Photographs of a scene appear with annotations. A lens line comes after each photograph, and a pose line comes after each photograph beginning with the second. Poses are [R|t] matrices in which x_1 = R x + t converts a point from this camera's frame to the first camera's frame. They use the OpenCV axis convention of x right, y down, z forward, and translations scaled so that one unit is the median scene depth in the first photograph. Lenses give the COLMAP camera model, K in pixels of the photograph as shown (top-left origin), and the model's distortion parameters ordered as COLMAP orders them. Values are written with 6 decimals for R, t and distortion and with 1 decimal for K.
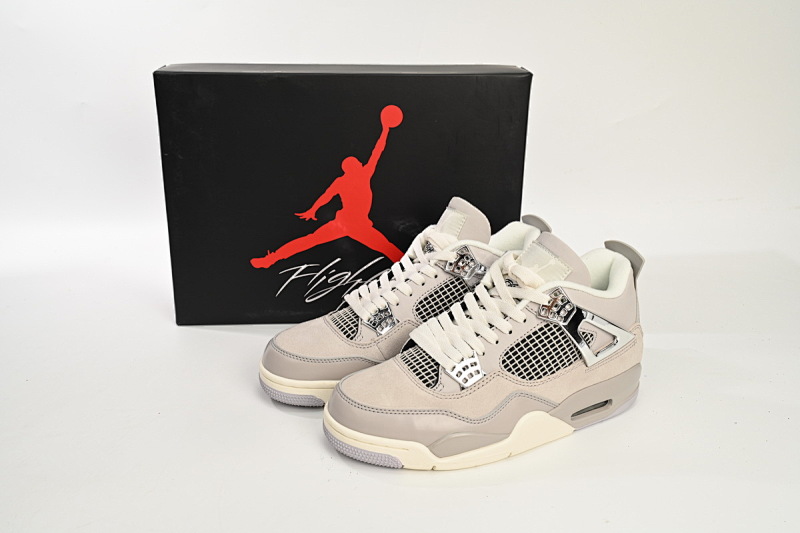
lens RADIAL K [[804.0, 0, 401.1], [0, 804.0, 266.7], [0, 0, 1]] dist [0.071376, 0.000000]
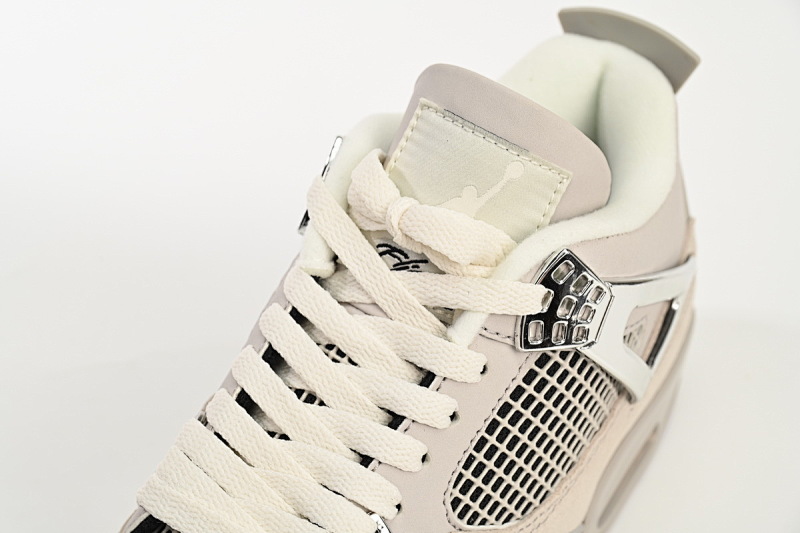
lens RADIAL K [[1466.7, 0, 399.7], [0, 1466.7, 267.0], [0, 0, 1]] dist [-0.015198, 0.000000]
pose [[0.878638, -0.329471, 0.345607, -0.071439], [0.186706, 0.903236, 0.386402, -0.211260], [-0.439473, -0.274981, 0.855131, 0.511888]]
